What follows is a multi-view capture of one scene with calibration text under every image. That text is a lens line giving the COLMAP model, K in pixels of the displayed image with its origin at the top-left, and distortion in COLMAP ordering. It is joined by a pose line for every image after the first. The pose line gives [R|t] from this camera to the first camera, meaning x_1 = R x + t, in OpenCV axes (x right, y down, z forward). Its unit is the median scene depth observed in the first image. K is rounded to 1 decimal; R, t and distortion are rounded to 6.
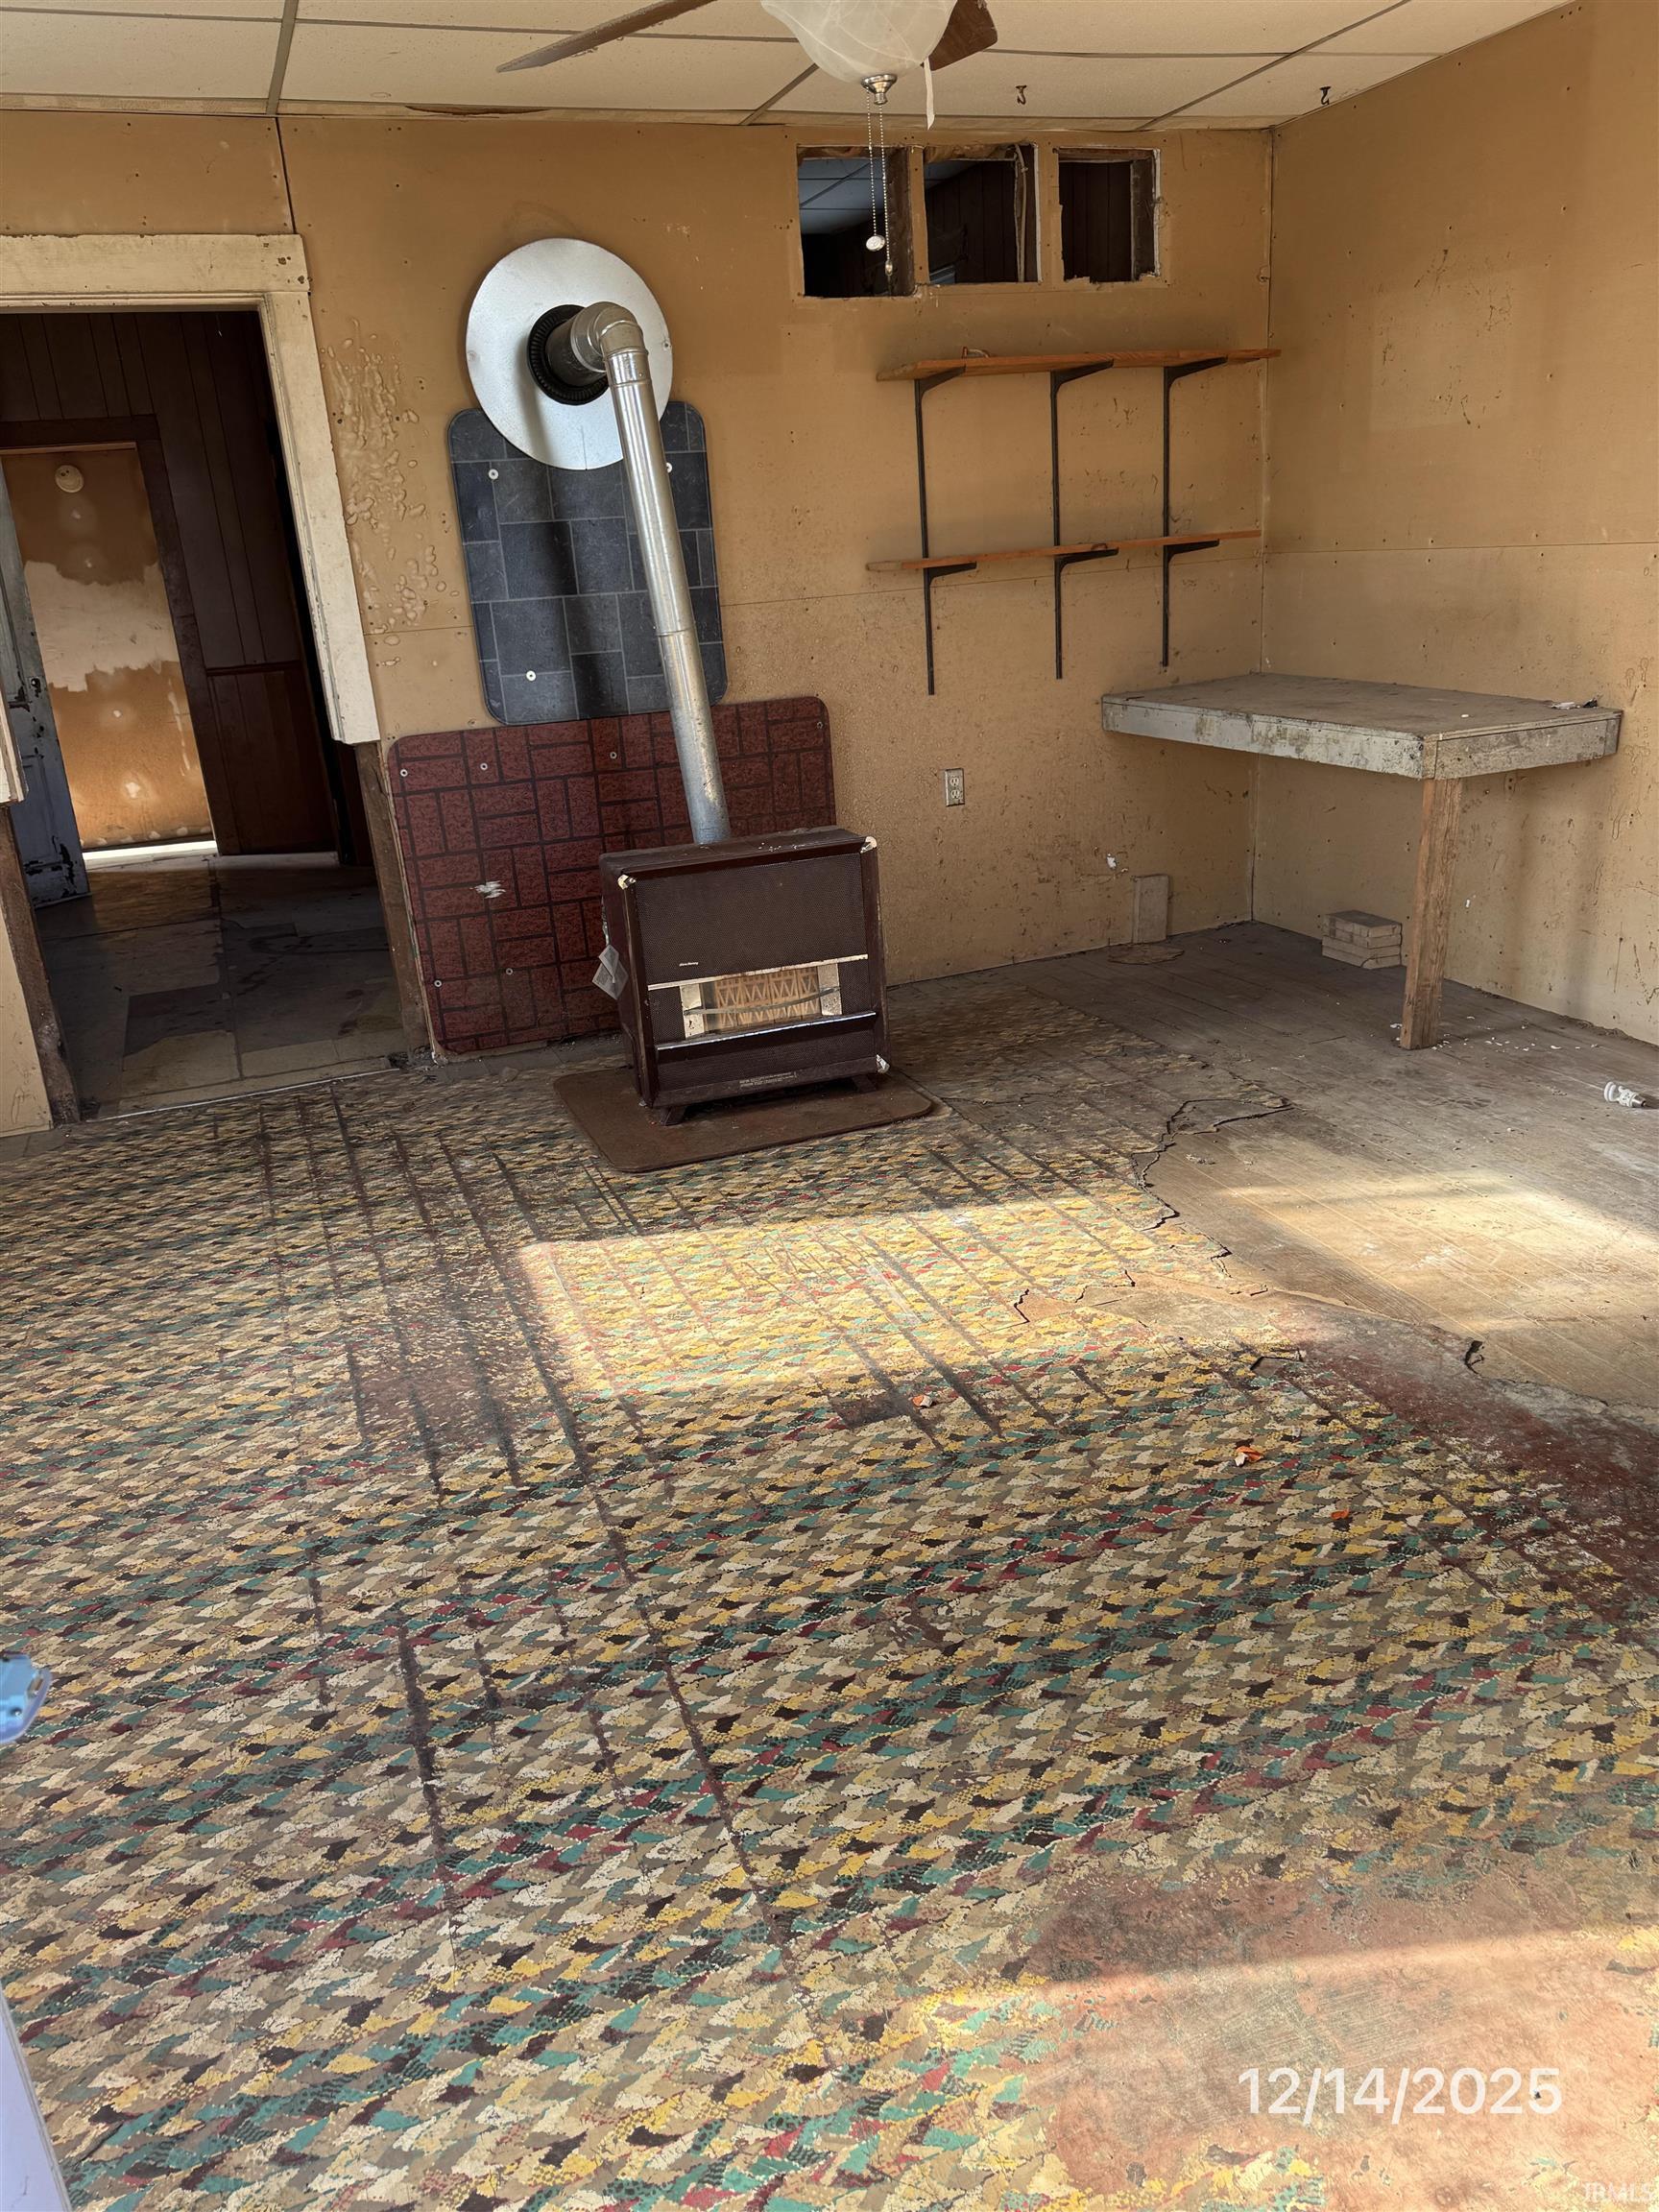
lens RADIAL K [[1644.7, 0, 847.9], [0, 1644.7, 1095.1], [0, 0, 1]] dist [0.072353, -0.088449]
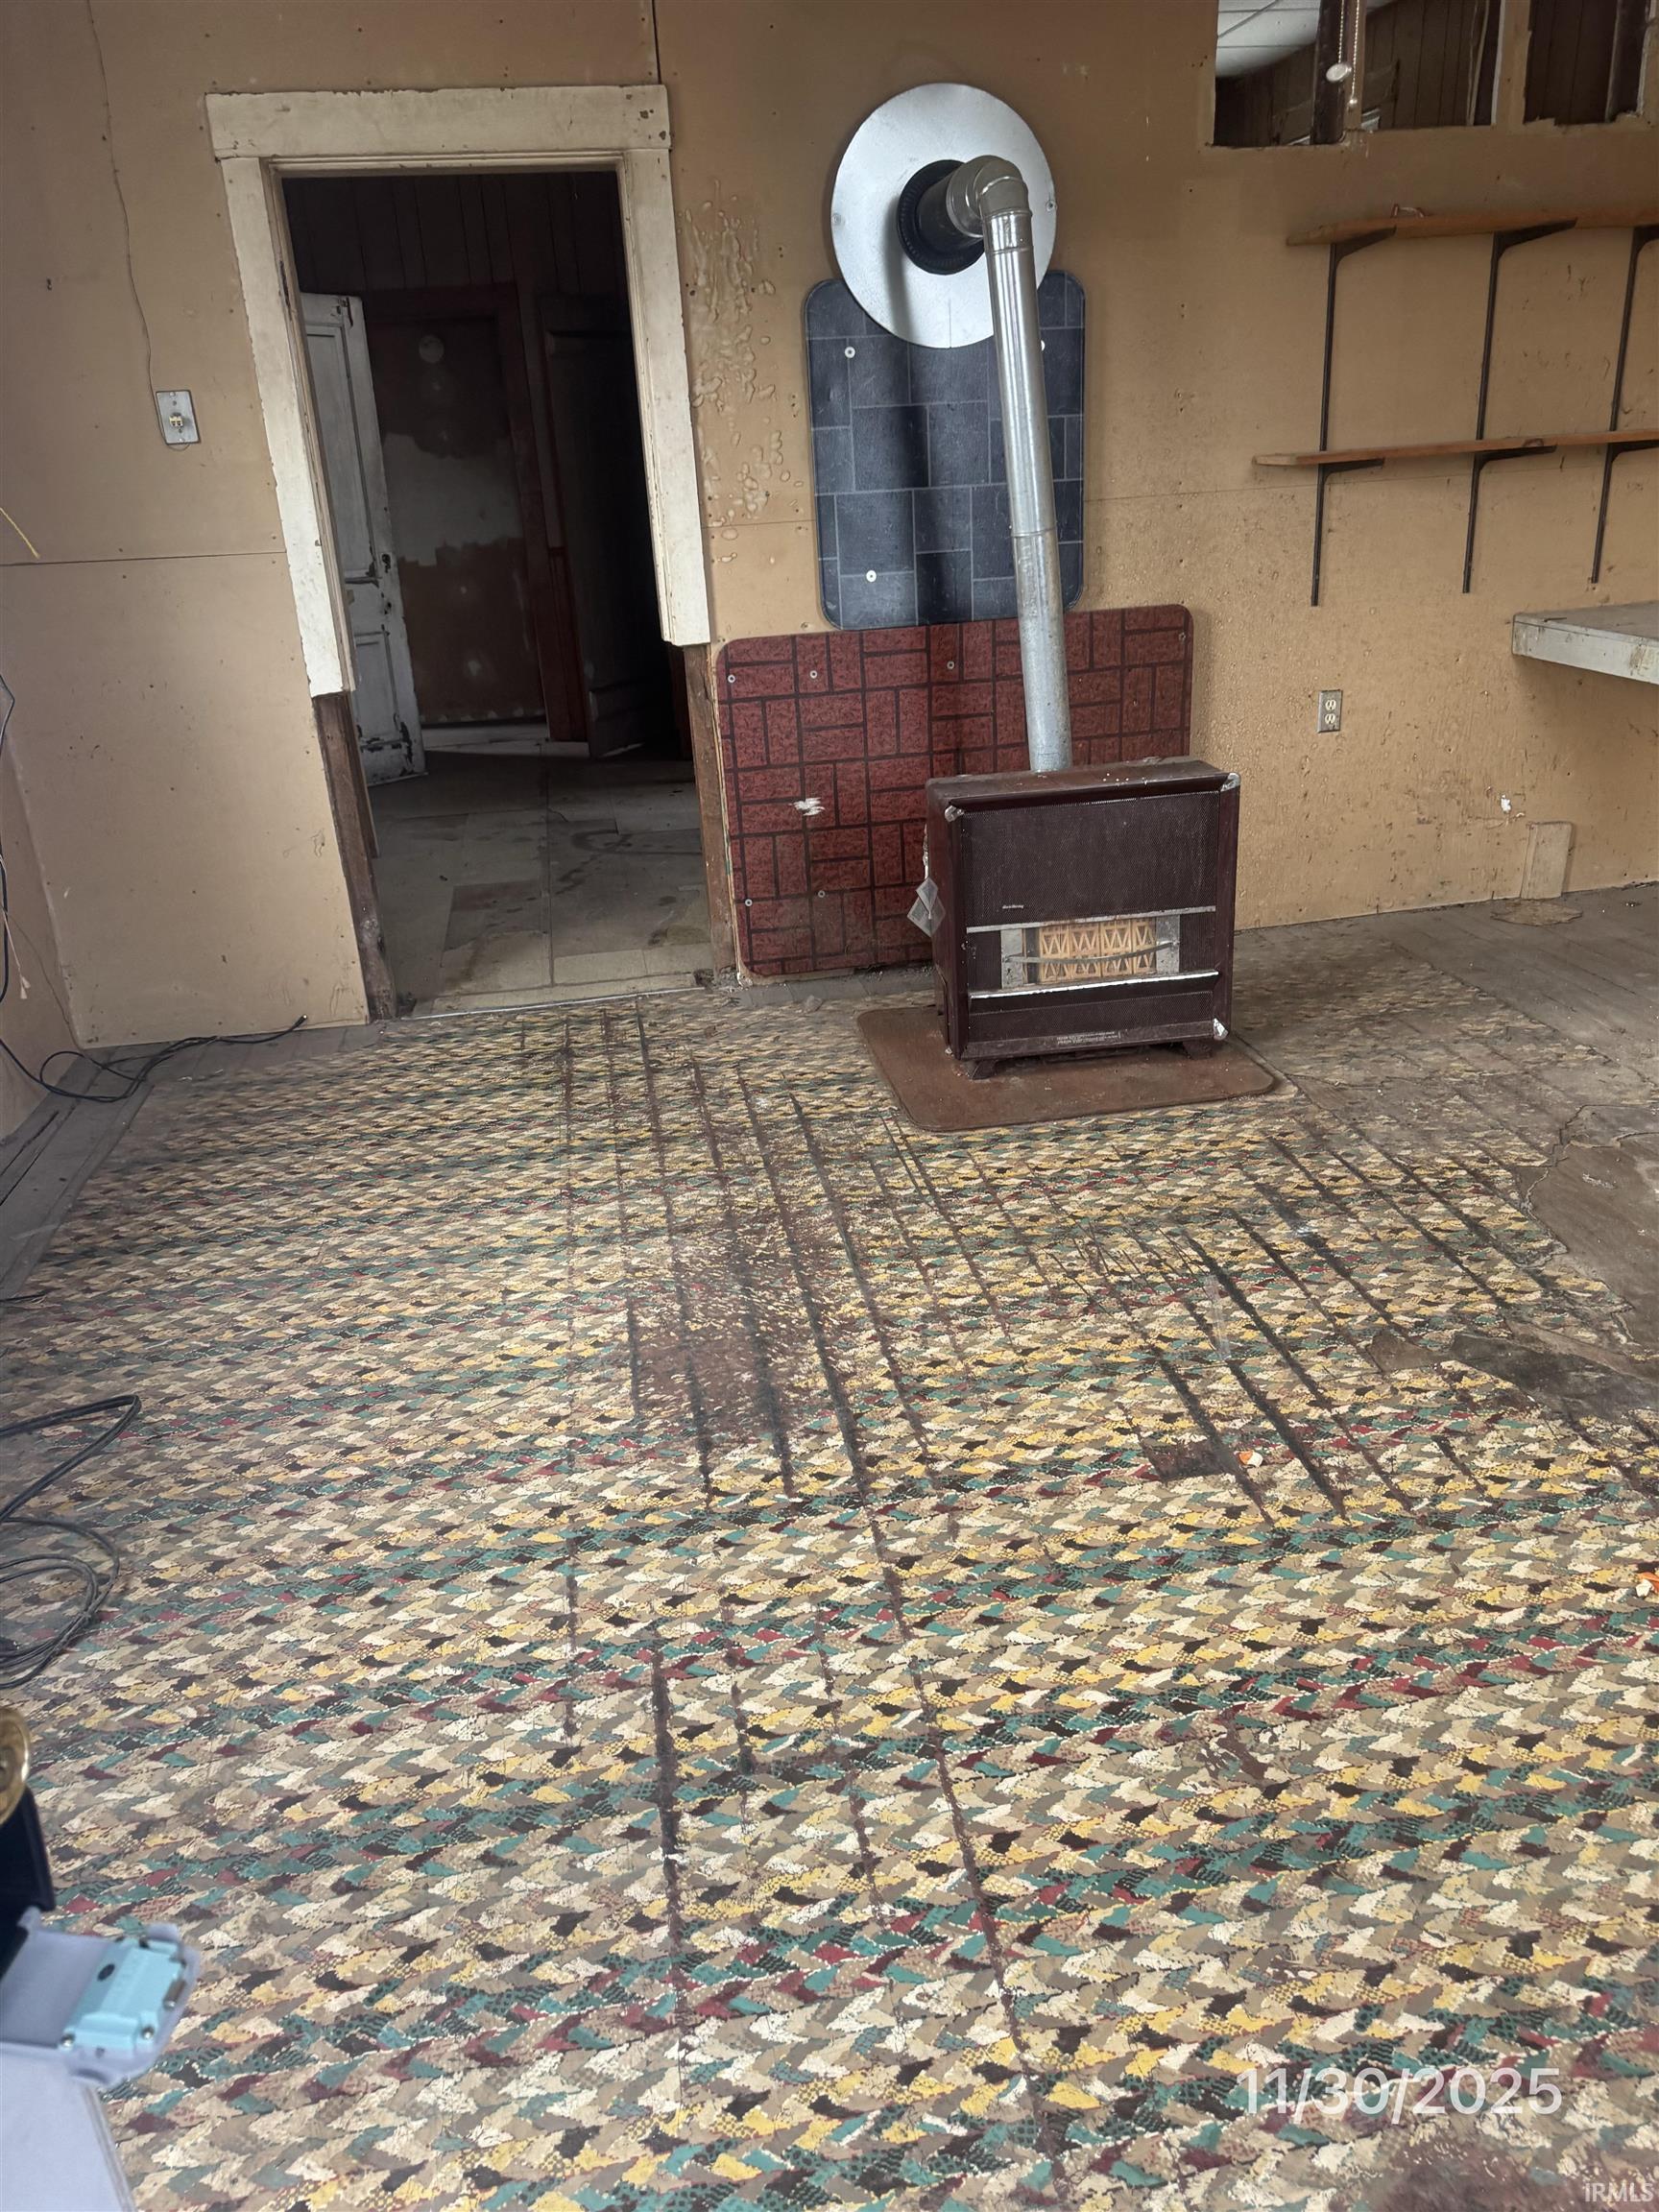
lens RADIAL K [[1644.7, 0, 840.0], [0, 1644.7, 1089.1], [0, 0, 1]] dist [0.072353, -0.088449]
pose [[0.979721, 0.088366, -0.179828, -0.026419], [-0.076423, 0.994451, 0.072300, -0.052878], [0.185219, -0.057091, 0.981038, 0.114033]]
